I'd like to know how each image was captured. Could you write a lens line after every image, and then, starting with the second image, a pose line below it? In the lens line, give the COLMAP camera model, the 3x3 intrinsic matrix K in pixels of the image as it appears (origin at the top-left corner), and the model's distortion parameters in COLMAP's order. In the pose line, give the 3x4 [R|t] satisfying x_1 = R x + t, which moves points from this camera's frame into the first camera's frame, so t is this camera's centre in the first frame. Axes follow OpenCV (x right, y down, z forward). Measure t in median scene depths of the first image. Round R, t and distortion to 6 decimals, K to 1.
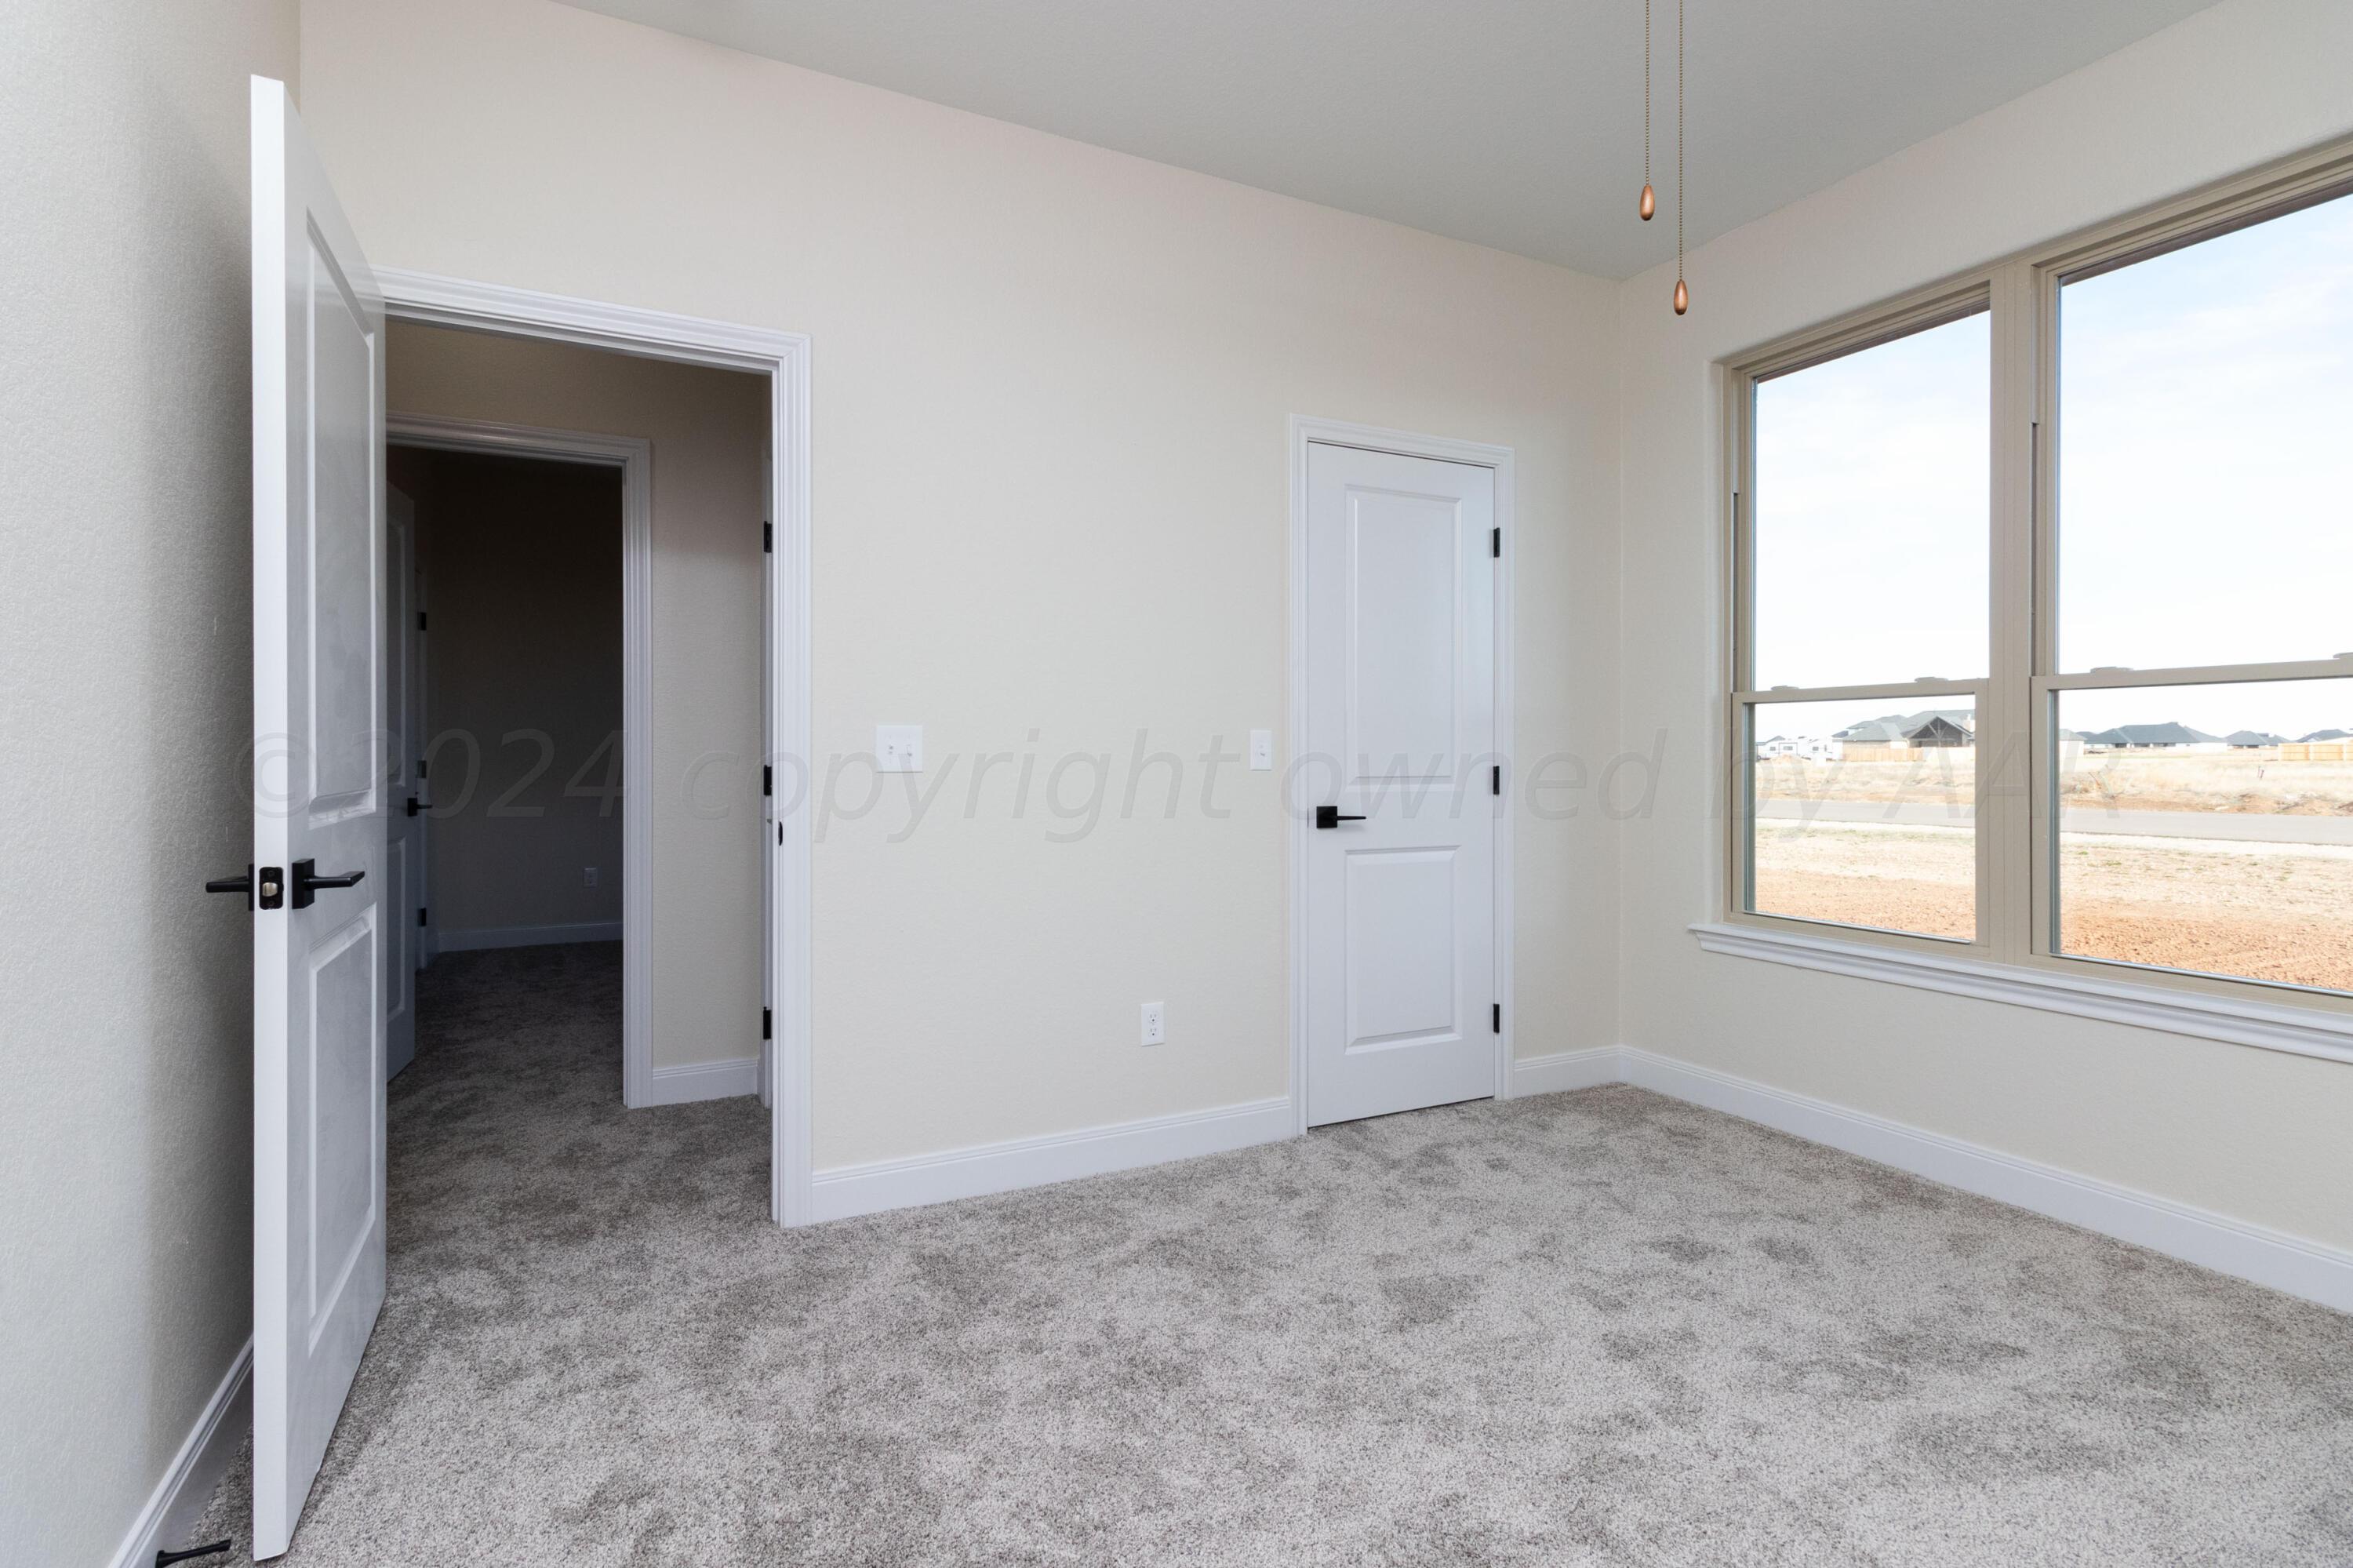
lens RADIAL K [[1102.3, 0, 1160.3], [0, 1102.3, 775.3], [0, 0, 1]] dist [0.001157, 0.001351]
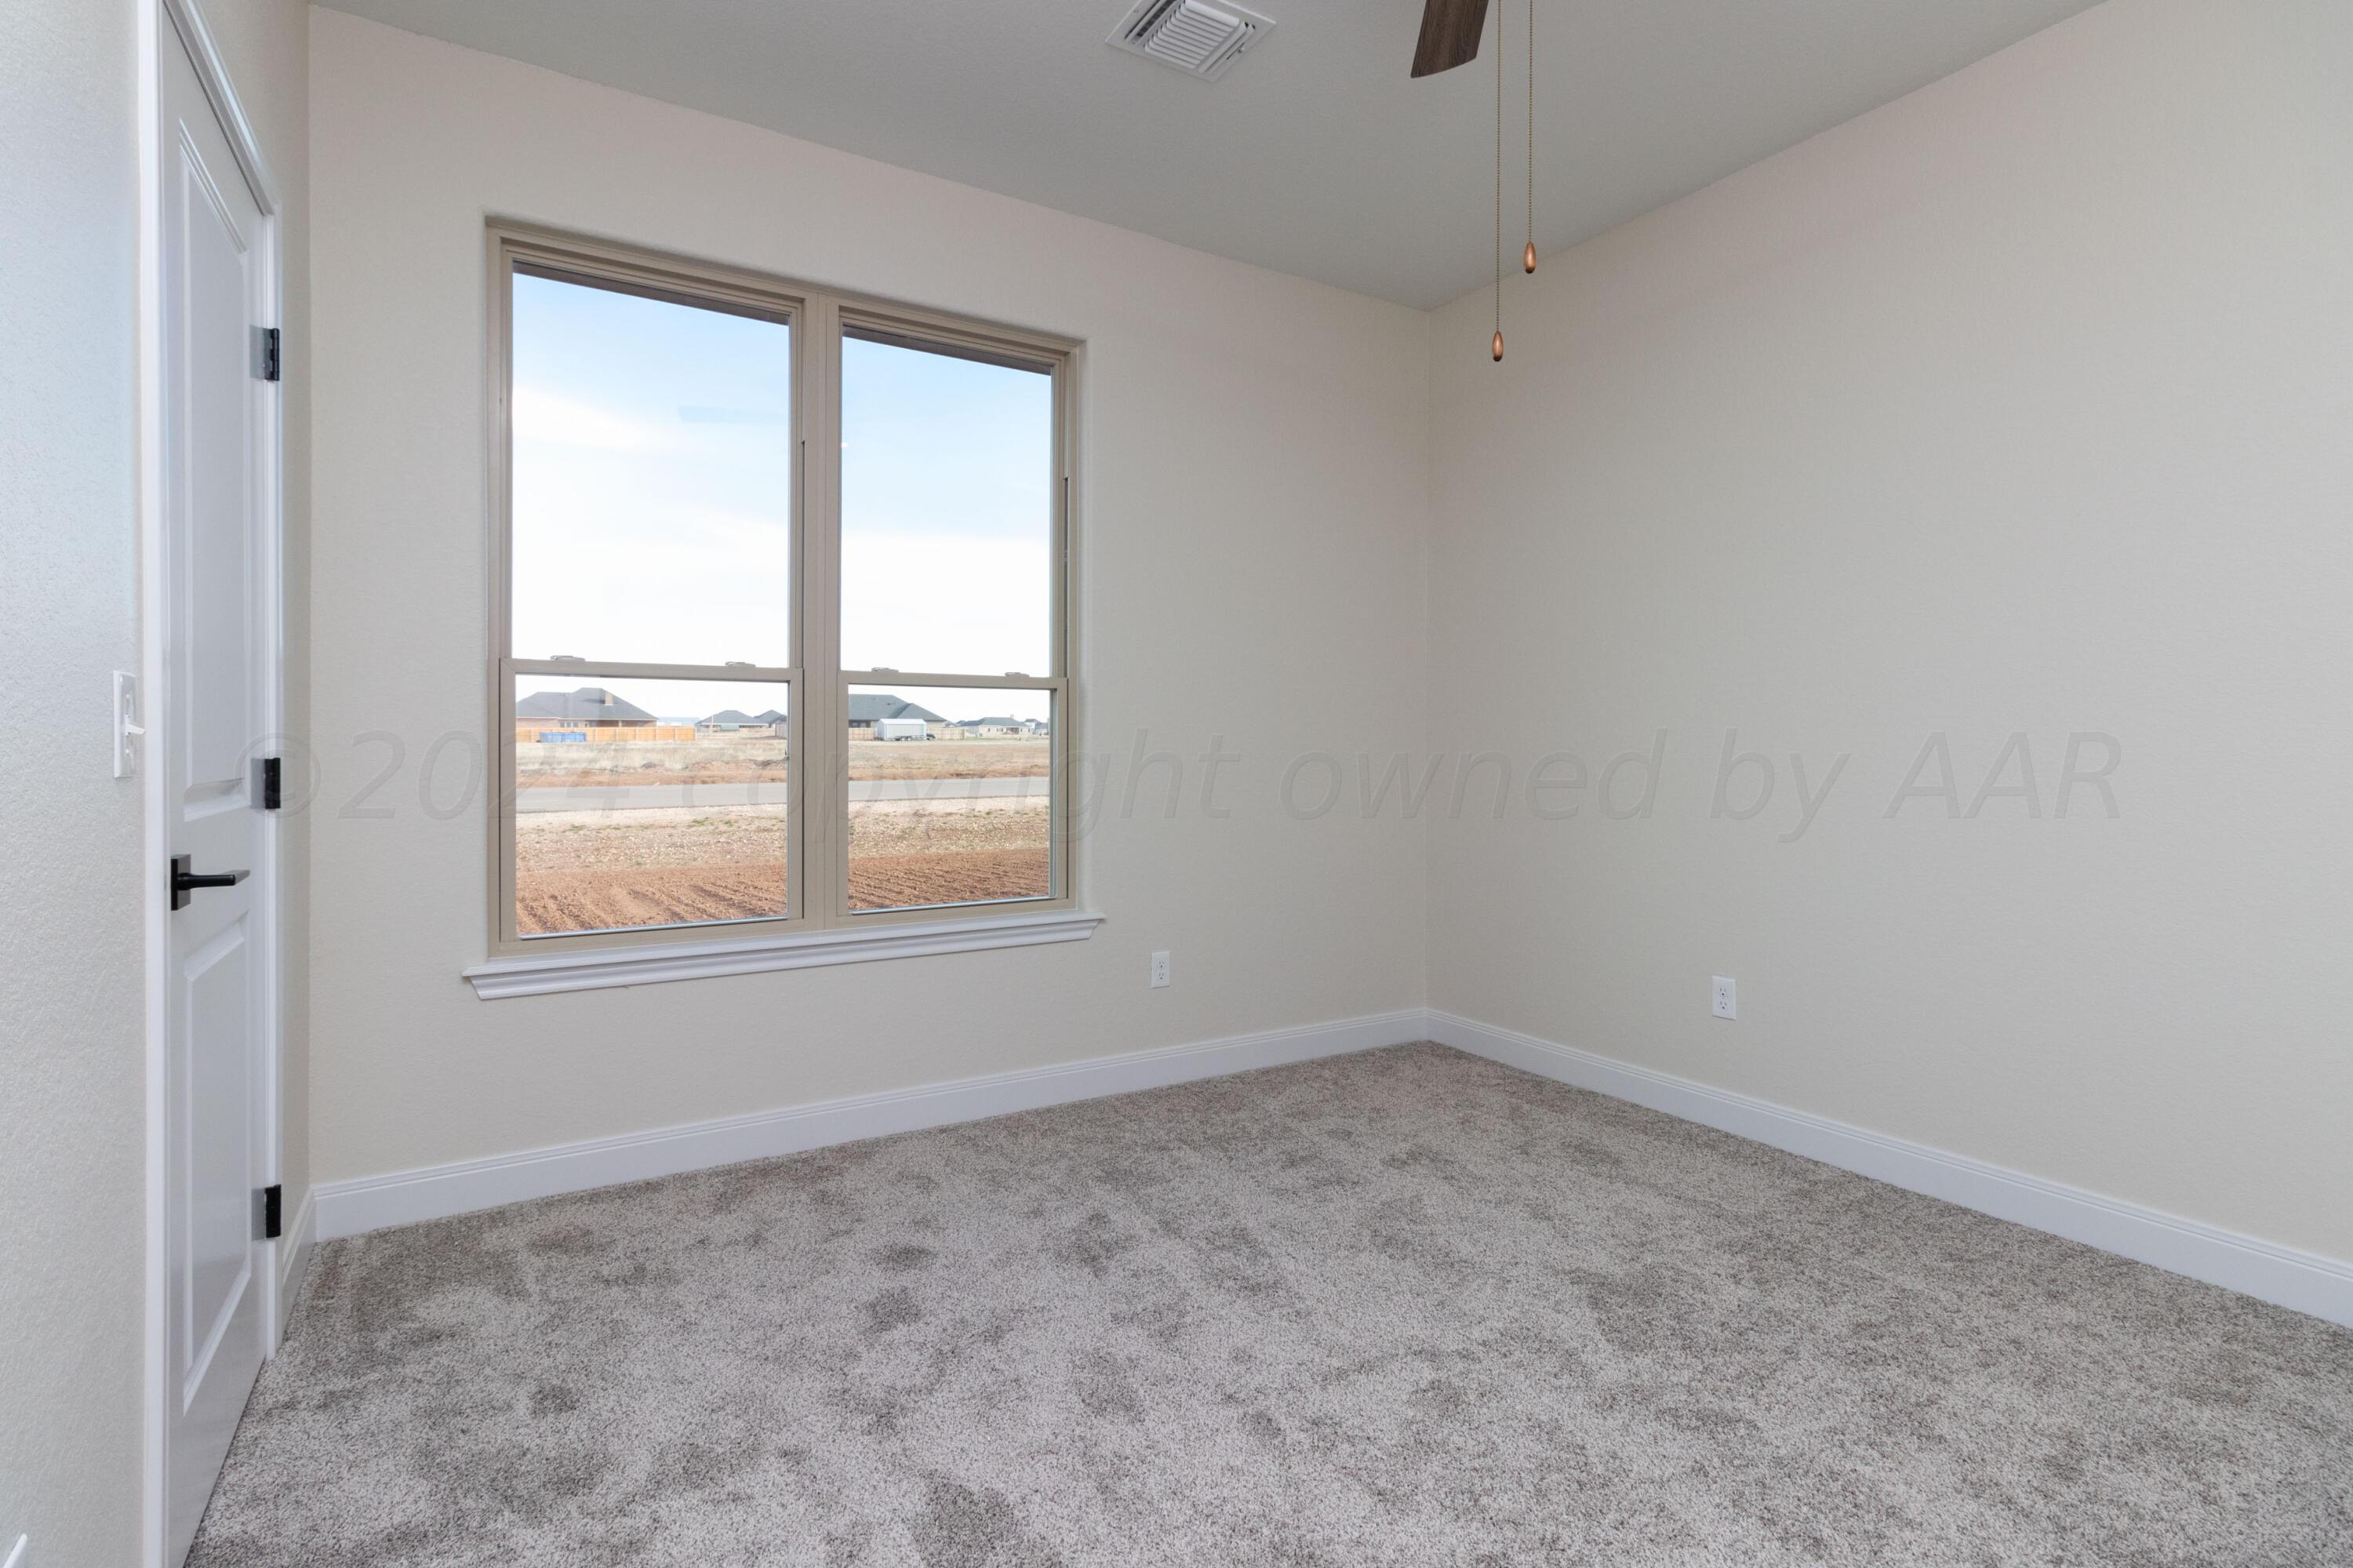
lens RADIAL K [[1102.3, 0, 1158.6], [0, 1102.3, 751.7], [0, 0, 1]] dist [0.001157, 0.001351]
pose [[-0.083543, -0.008135, 0.996471, -0.347916], [0.012229, 0.999883, 0.009188, -0.013065], [-0.996429, 0.012954, -0.083433, 0.735199]]
